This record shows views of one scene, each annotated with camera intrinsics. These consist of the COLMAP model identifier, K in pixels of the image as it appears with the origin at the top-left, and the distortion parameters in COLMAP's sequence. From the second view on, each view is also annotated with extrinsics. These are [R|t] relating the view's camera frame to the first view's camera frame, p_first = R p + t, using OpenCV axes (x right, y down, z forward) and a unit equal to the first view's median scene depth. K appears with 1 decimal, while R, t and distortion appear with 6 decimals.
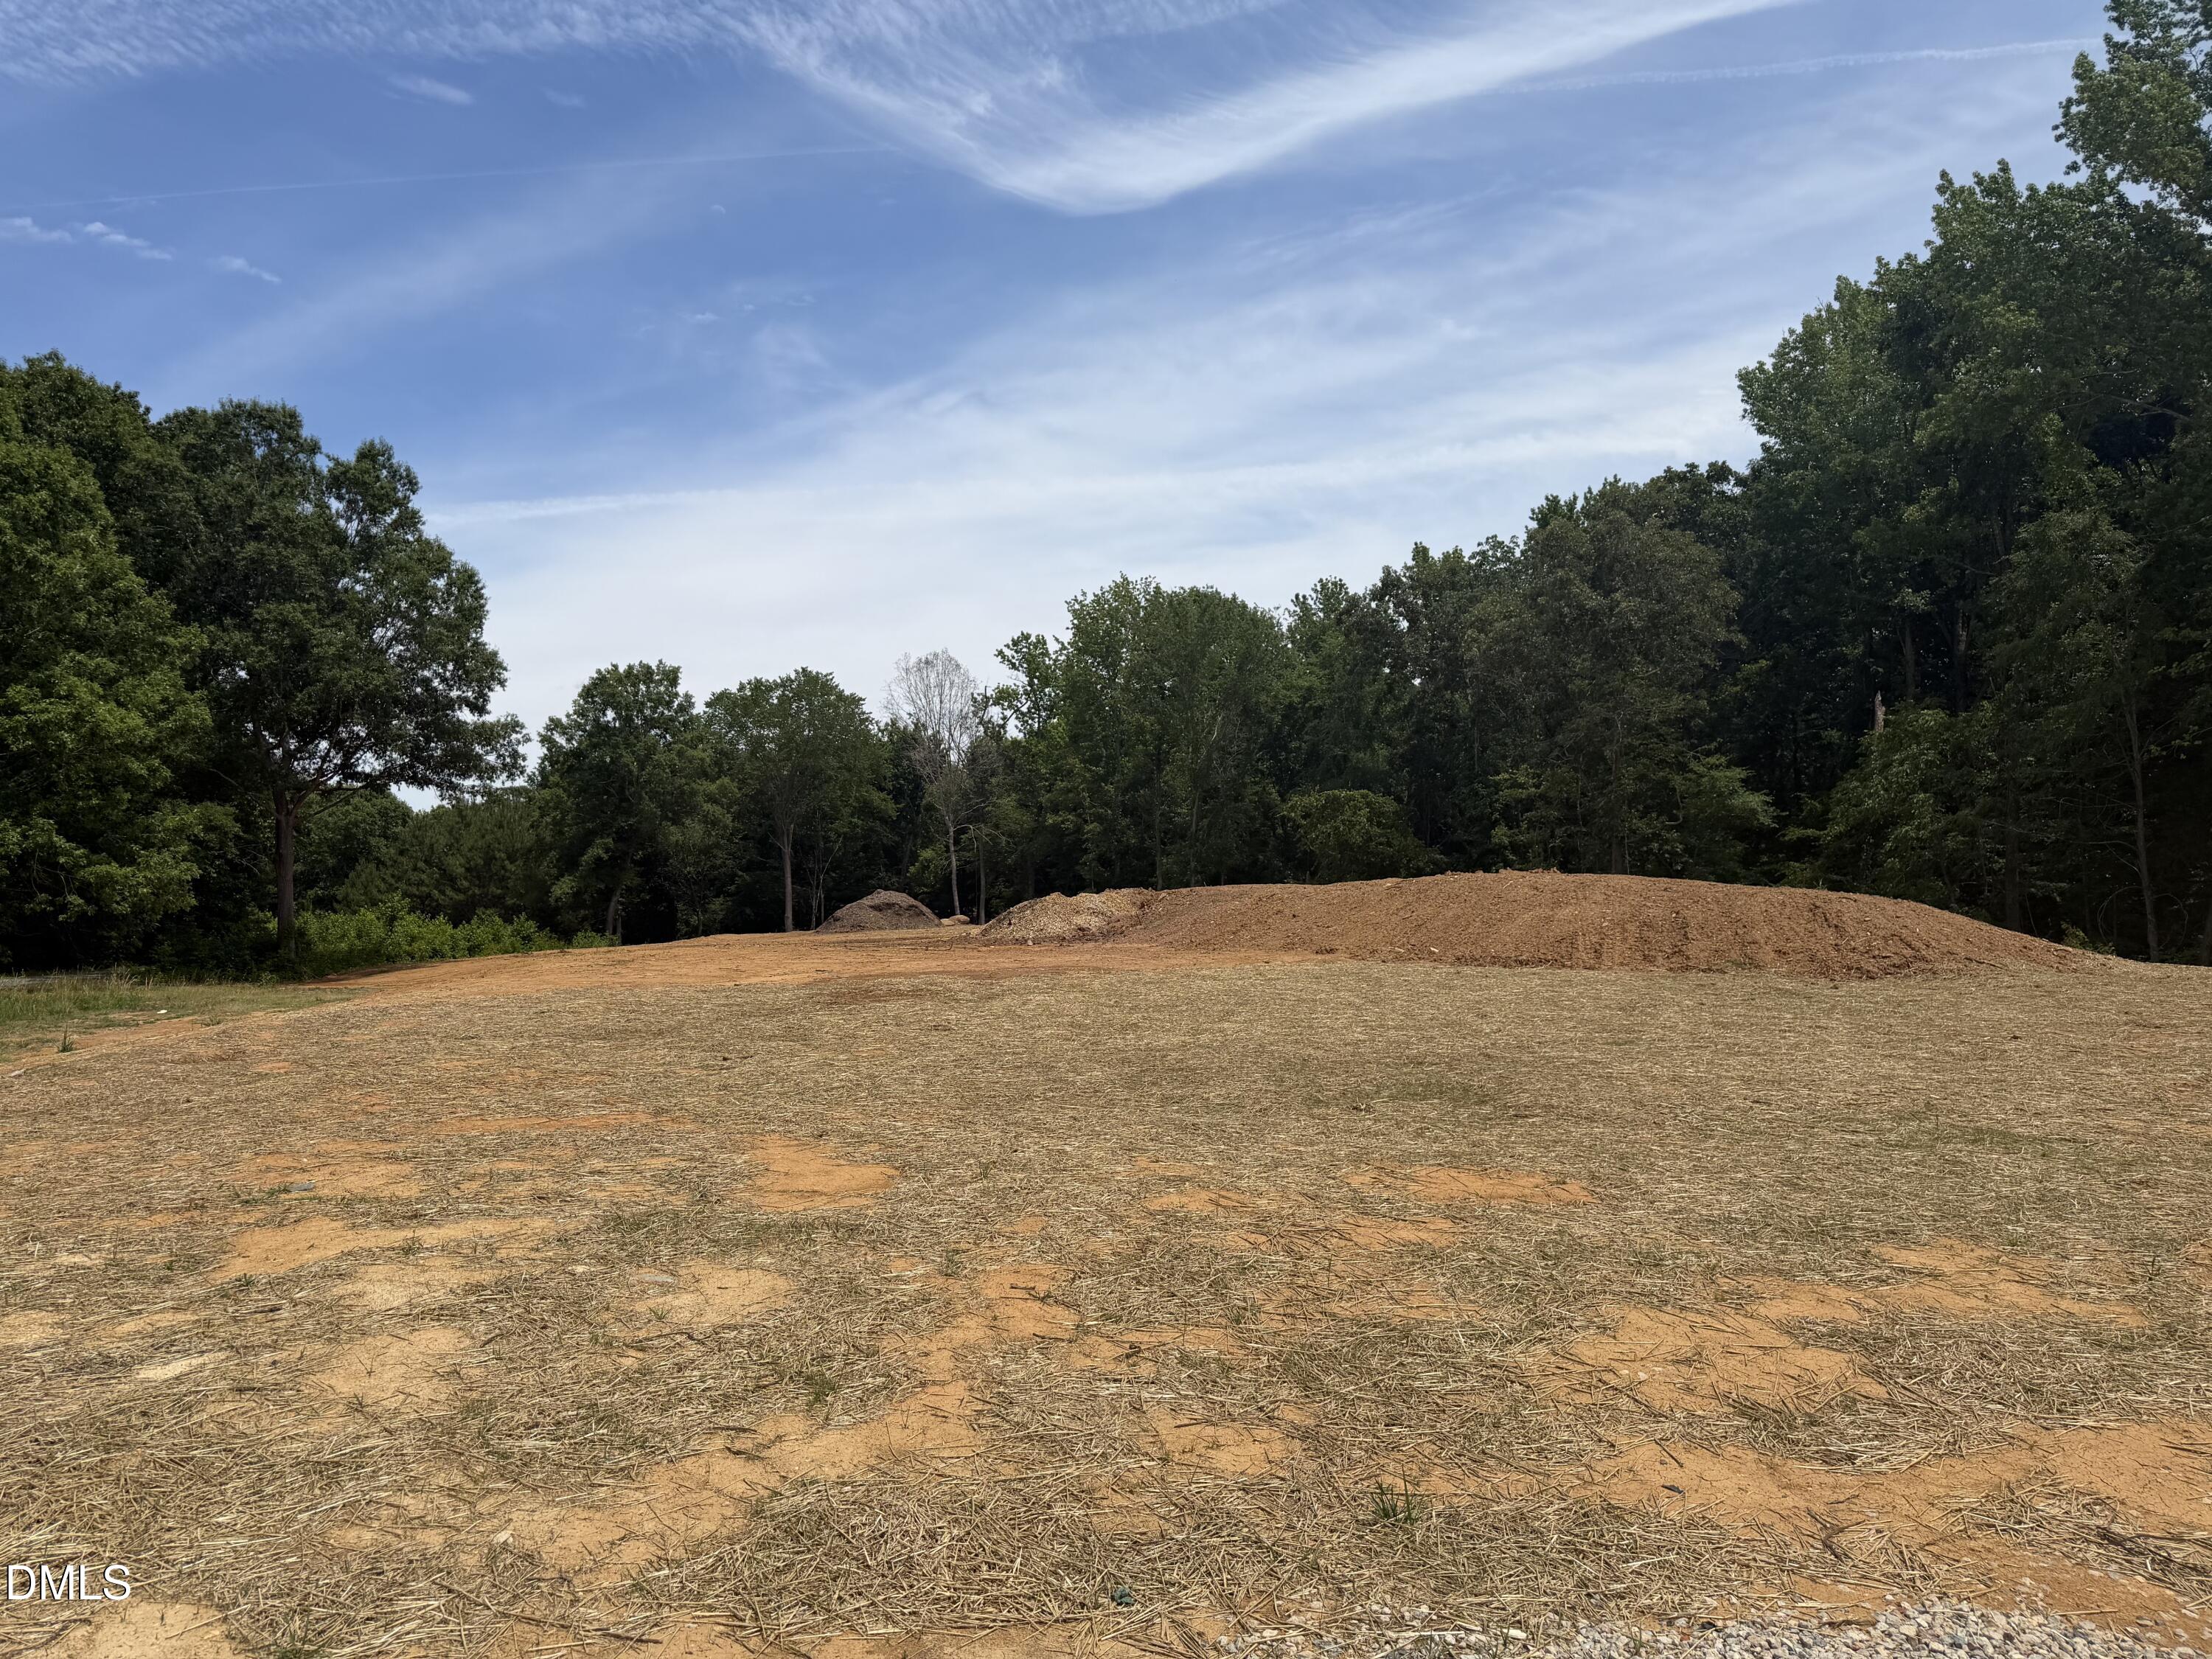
lens RADIAL K [[1517.0, 0, 1113.8], [0, 1517.0, 859.7], [0, 0, 1]] dist [0.000689, -0.020163]
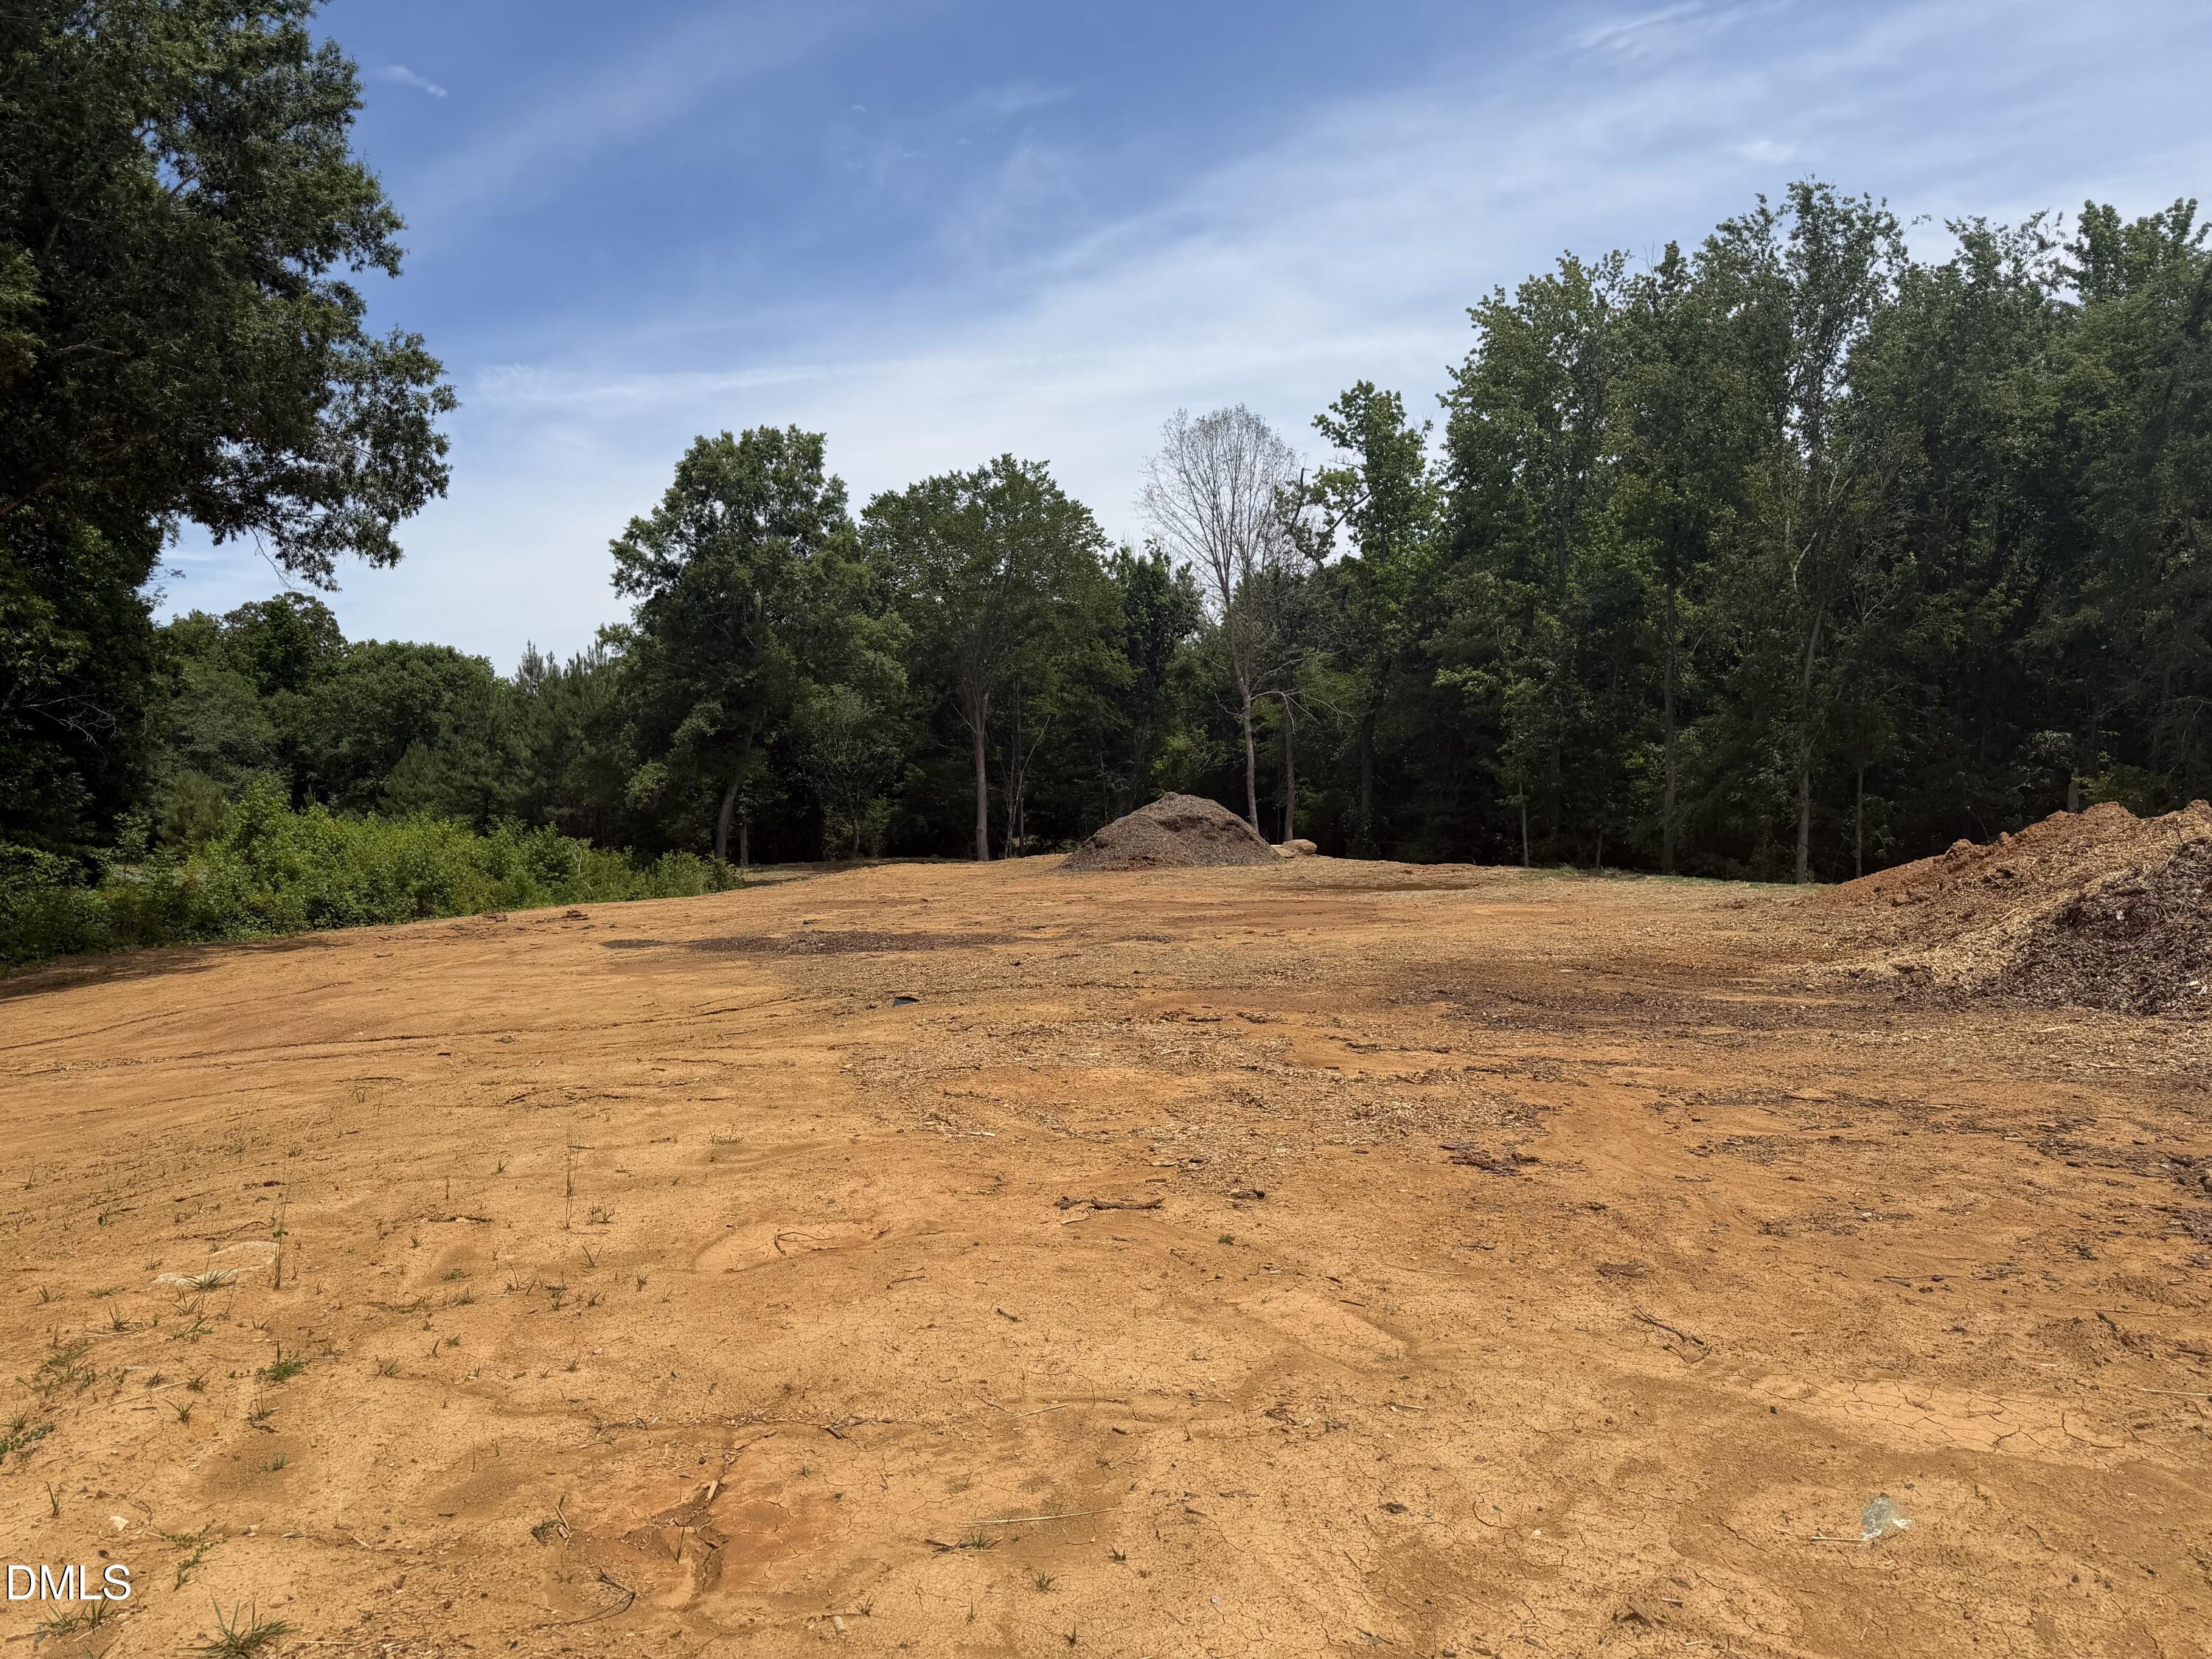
lens RADIAL K [[1517.0, 0, 1118.0], [0, 1517.0, 918.1], [0, 0, 1]] dist [0.000689, -0.020163]
pose [[0.995774, 0.024684, -0.088458, -0.100538], [-0.015617, 0.994686, 0.101764, 0.007591], [0.090500, -0.099953, 0.990868, 0.354544]]
